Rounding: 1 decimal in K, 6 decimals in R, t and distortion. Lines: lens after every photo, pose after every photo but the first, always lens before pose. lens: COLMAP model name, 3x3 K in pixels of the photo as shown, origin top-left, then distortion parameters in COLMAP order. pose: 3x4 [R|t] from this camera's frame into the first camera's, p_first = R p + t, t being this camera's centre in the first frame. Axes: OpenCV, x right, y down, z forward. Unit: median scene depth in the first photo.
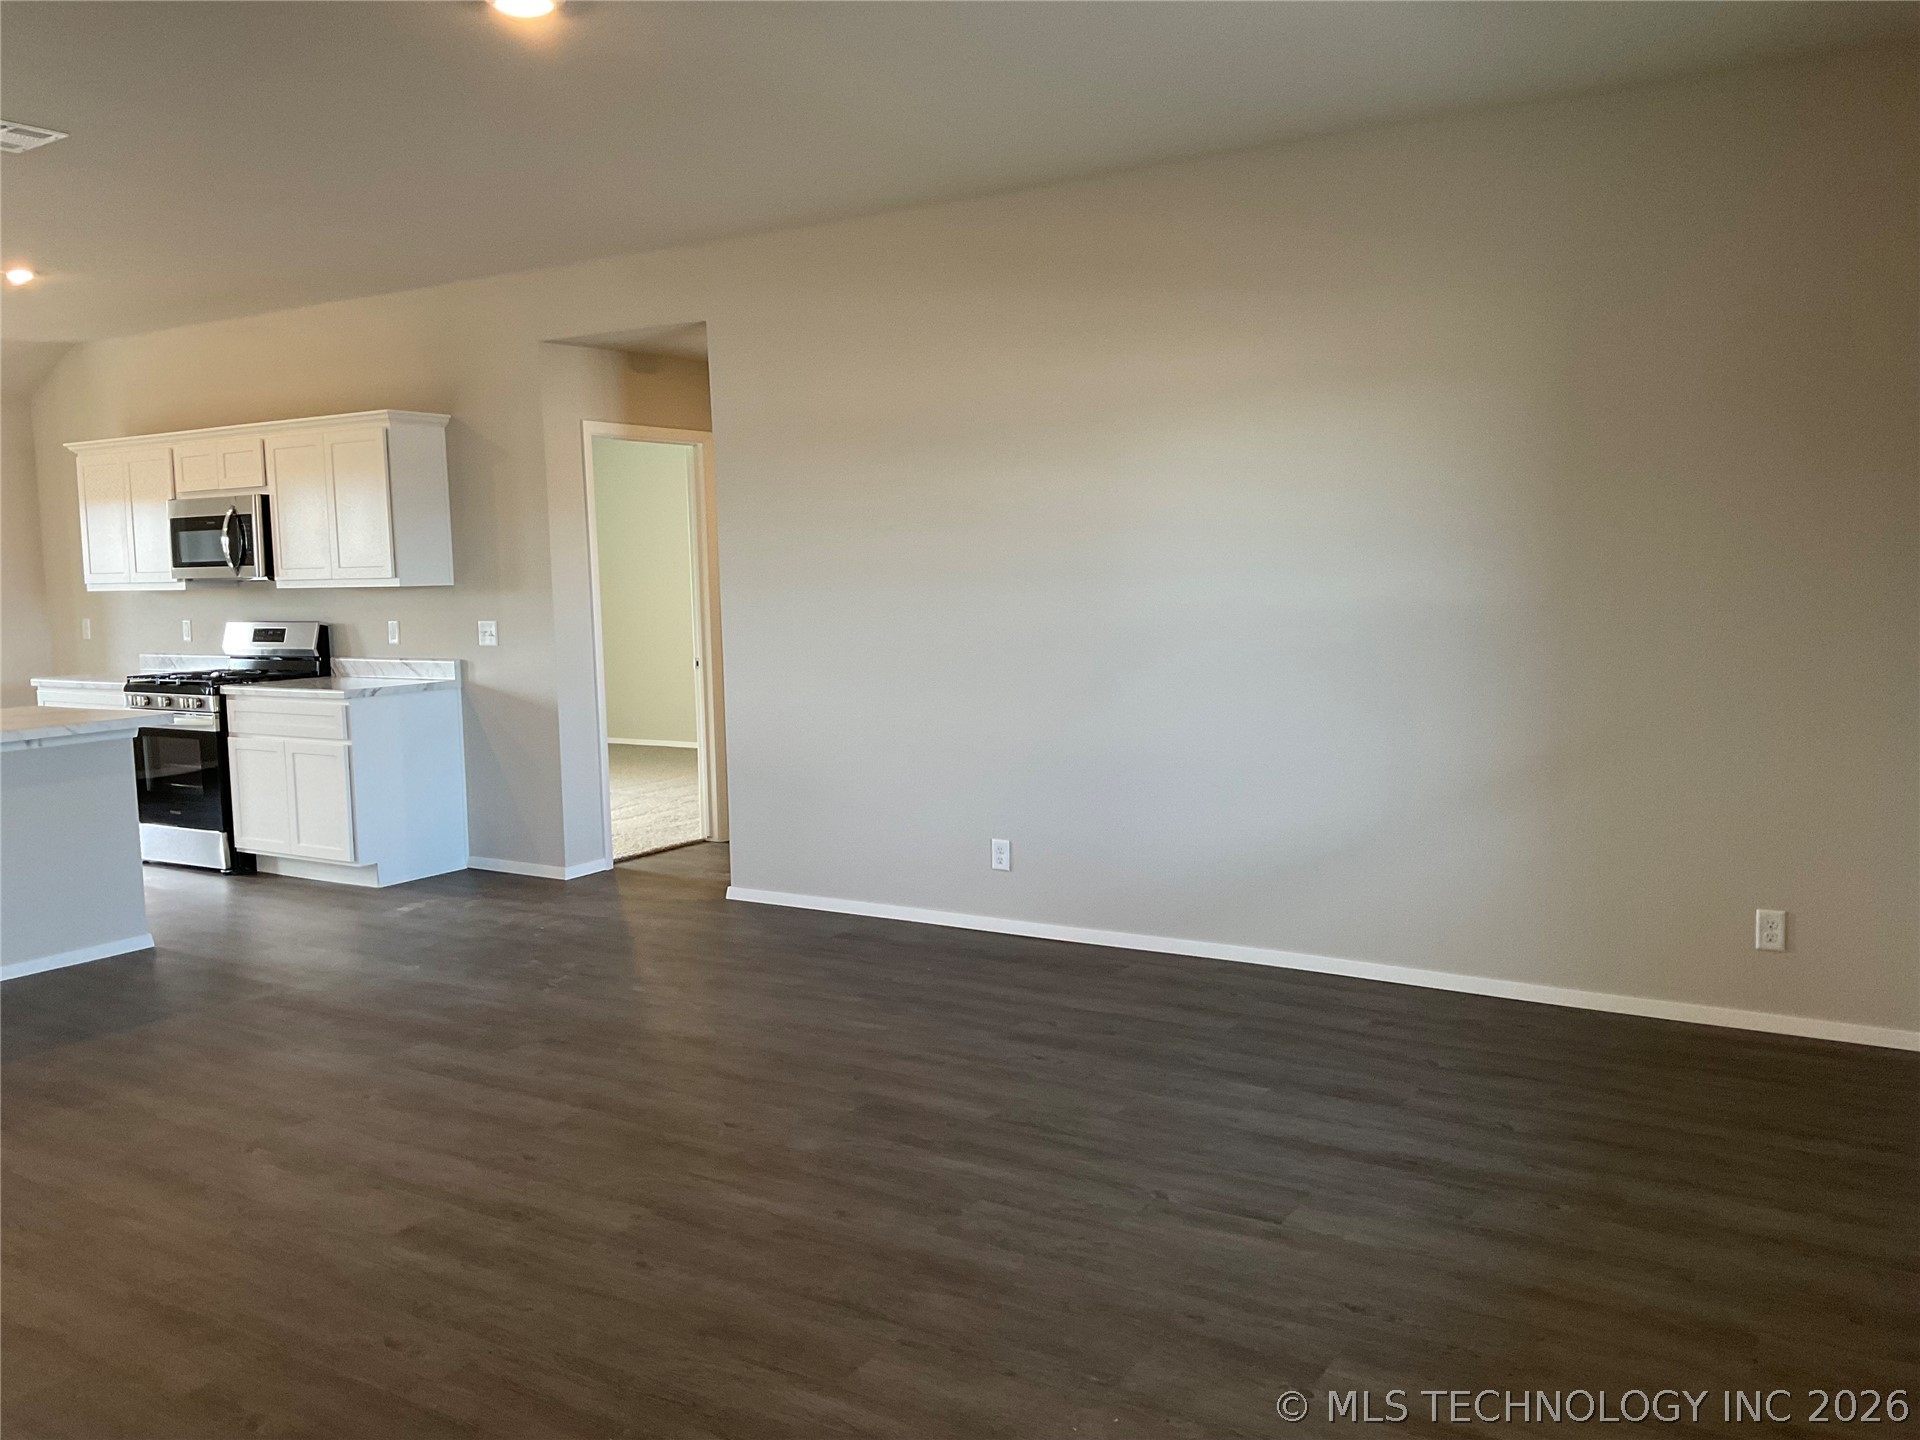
lens RADIAL K [[1582.7, 0, 952.4], [0, 1582.7, 720.1], [0, 0, 1]] dist [0.125760, -0.268719]
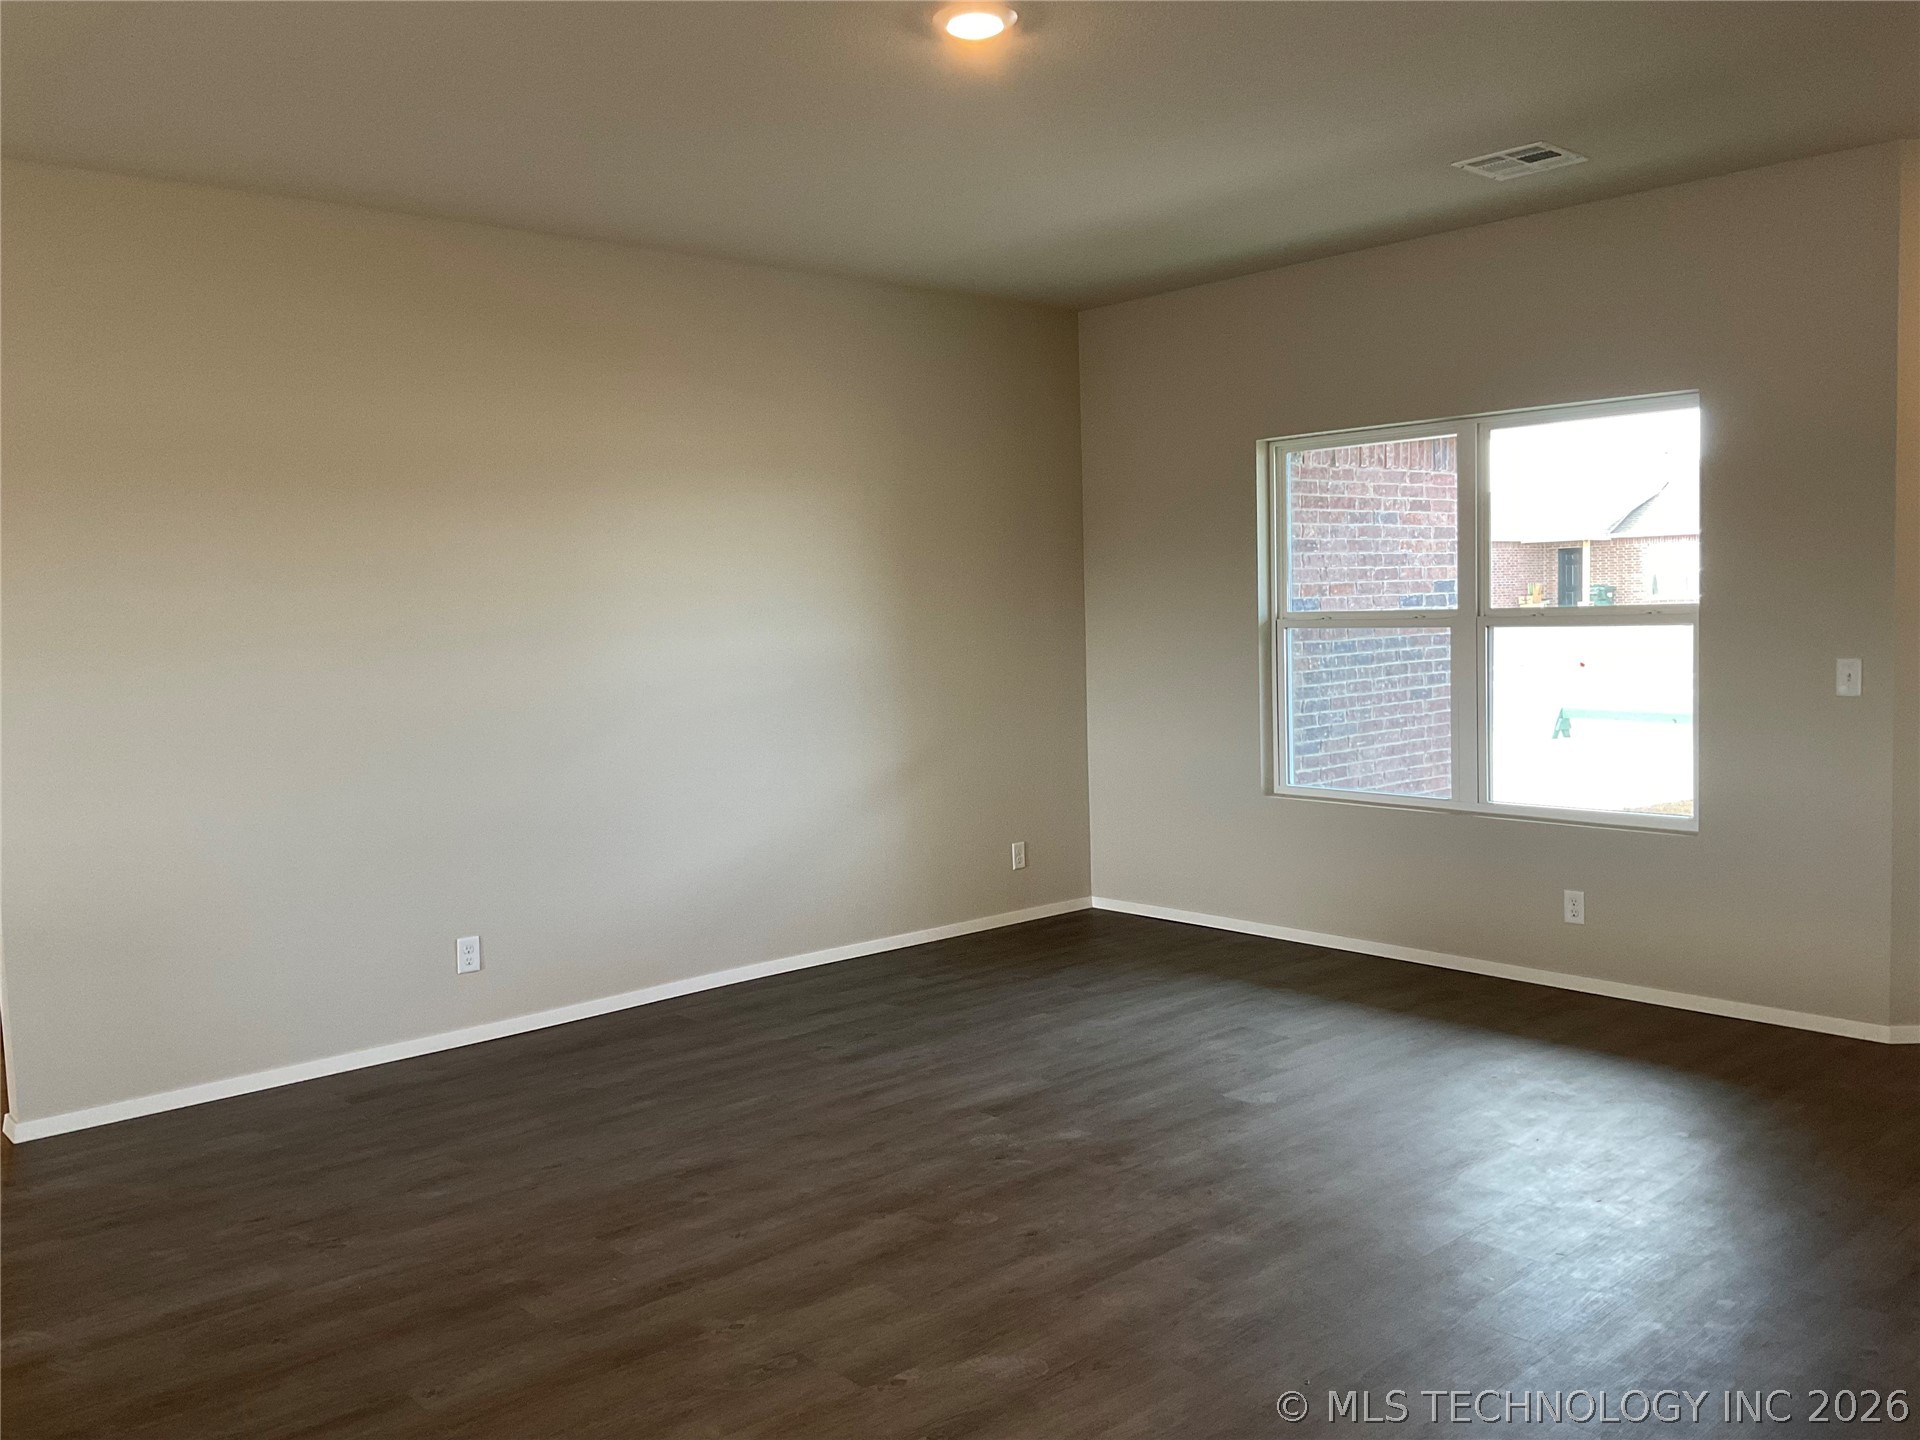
lens RADIAL K [[1582.7, 0, 952.4], [0, 1582.7, 720.1], [0, 0, 1]] dist [0.125760, -0.268719]
pose [[0.259764, -0.055380, 0.964083, -0.628710], [0.119607, 0.992512, 0.024786, -0.028772], [-0.958236, 0.108873, 0.264443, 0.414182]]
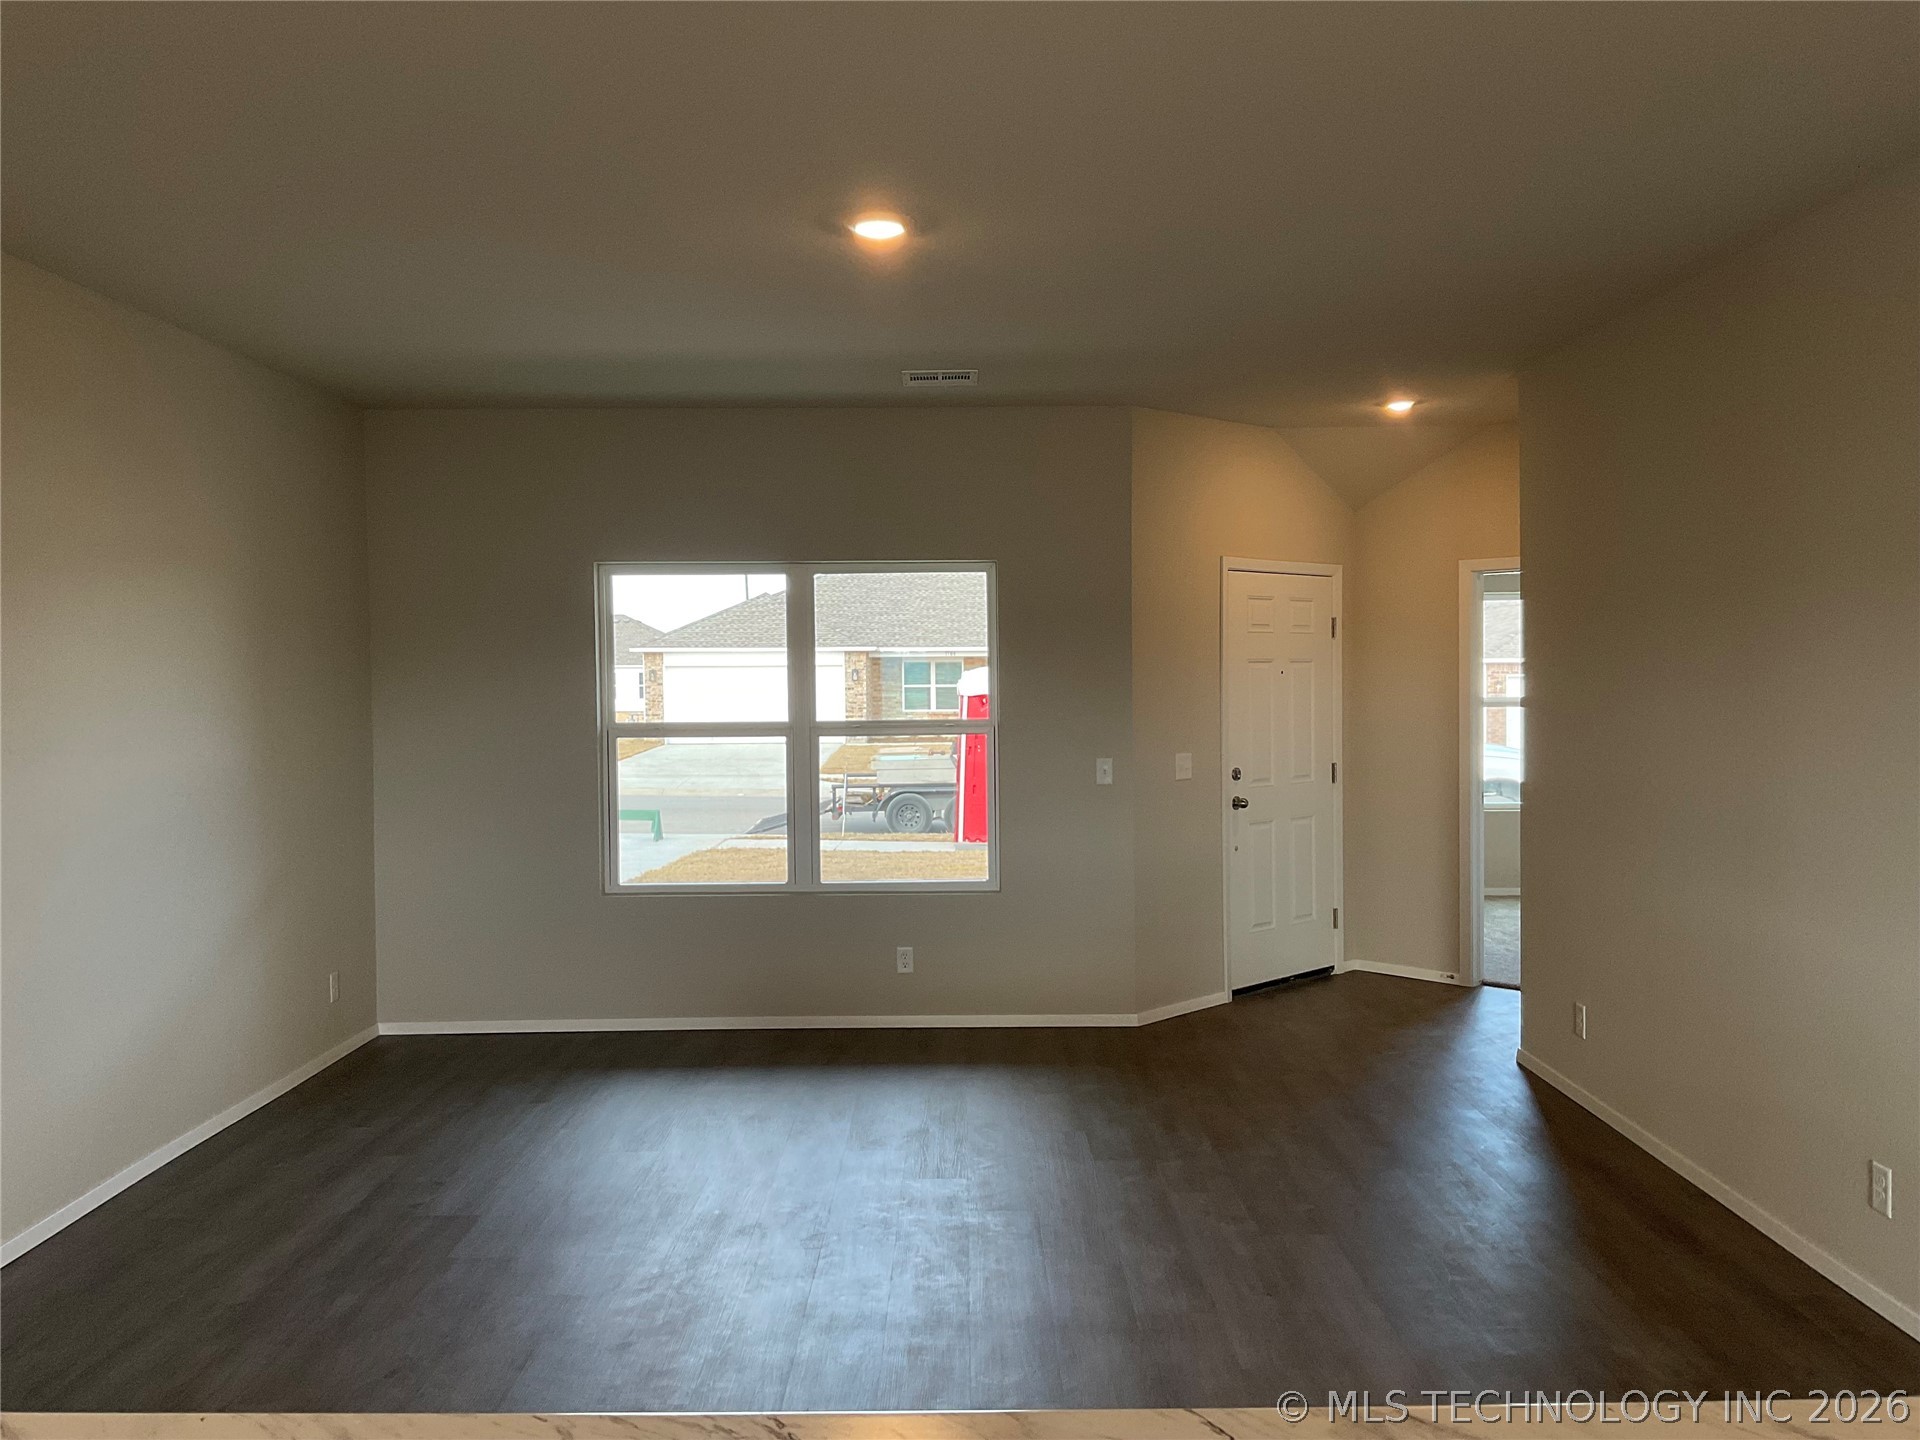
lens RADIAL K [[1582.7, 0, 952.4], [0, 1582.7, 720.1], [0, 0, 1]] dist [0.125760, -0.268719]
pose [[-0.542340, 0.004298, 0.840148, -0.632743], [0.107232, 0.992163, 0.064145, -0.087587], [-0.833288, 0.124880, -0.538550, 0.822627]]
